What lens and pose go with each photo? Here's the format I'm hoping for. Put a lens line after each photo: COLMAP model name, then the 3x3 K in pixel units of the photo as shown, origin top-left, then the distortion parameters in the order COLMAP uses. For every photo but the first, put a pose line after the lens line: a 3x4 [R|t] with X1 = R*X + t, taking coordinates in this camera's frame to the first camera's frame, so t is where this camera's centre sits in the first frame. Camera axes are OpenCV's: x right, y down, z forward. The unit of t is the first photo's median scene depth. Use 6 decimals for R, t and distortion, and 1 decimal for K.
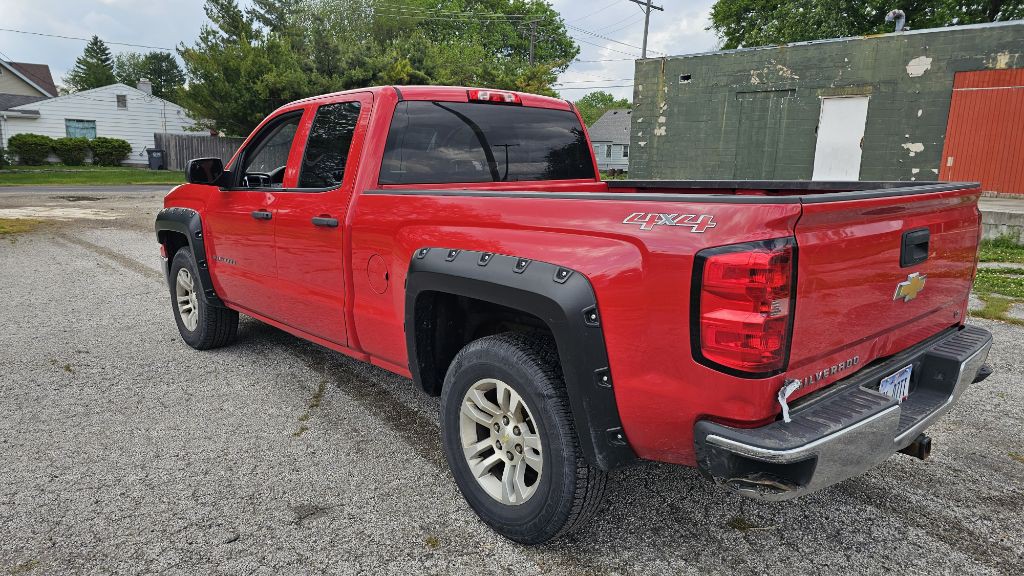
lens RADIAL K [[691.8, 0, 515.2], [0, 691.8, 296.0], [0, 0, 1]] dist [0.055366, -0.051479]
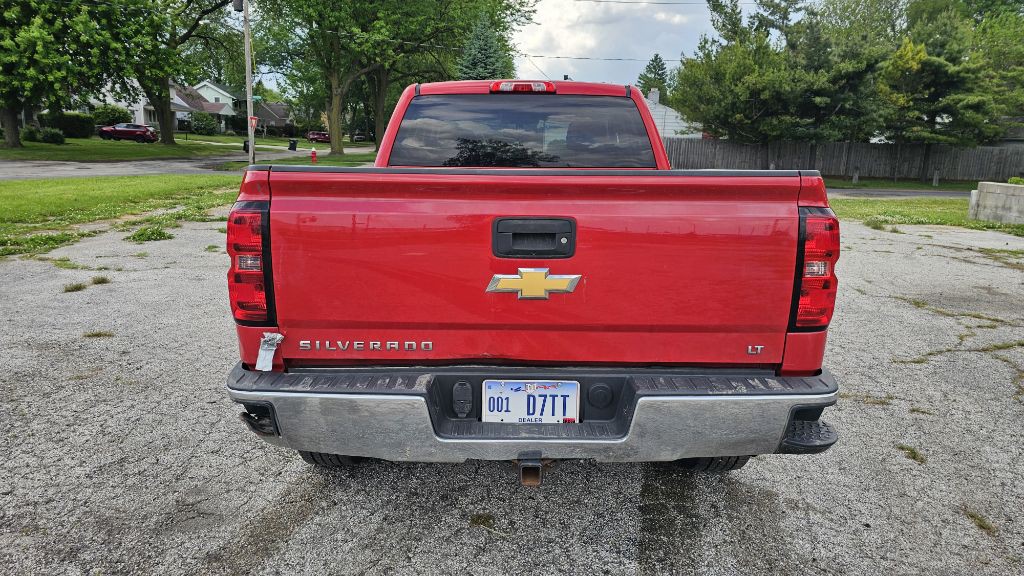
lens RADIAL K [[691.8, 0, 514.1], [0, 691.8, 288.5], [0, 0, 1]] dist [0.055366, -0.051479]
pose [[0.742878, 0.127810, -0.657113, 0.126560], [-0.136496, 0.989903, 0.038227, -0.004021], [0.655364, 0.061295, 0.752822, 0.039020]]
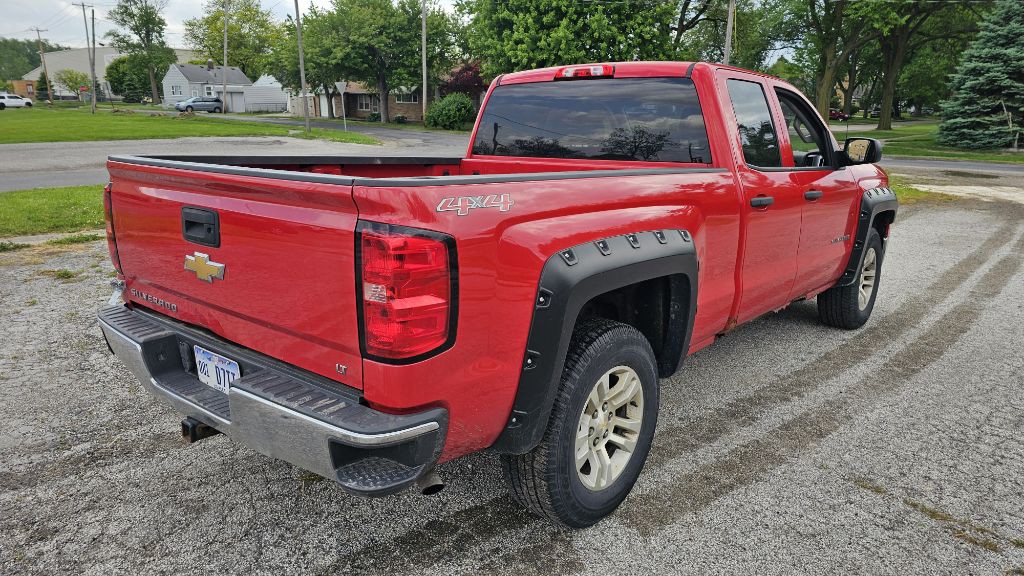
lens RADIAL K [[691.8, 0, 516.0], [0, 691.8, 289.6], [0, 0, 1]] dist [0.055366, -0.051479]
pose [[0.132134, 0.220446, -0.966408, 0.178463], [-0.201784, 0.960524, 0.191515, -0.029058], [0.970476, 0.169700, 0.171401, 0.143809]]
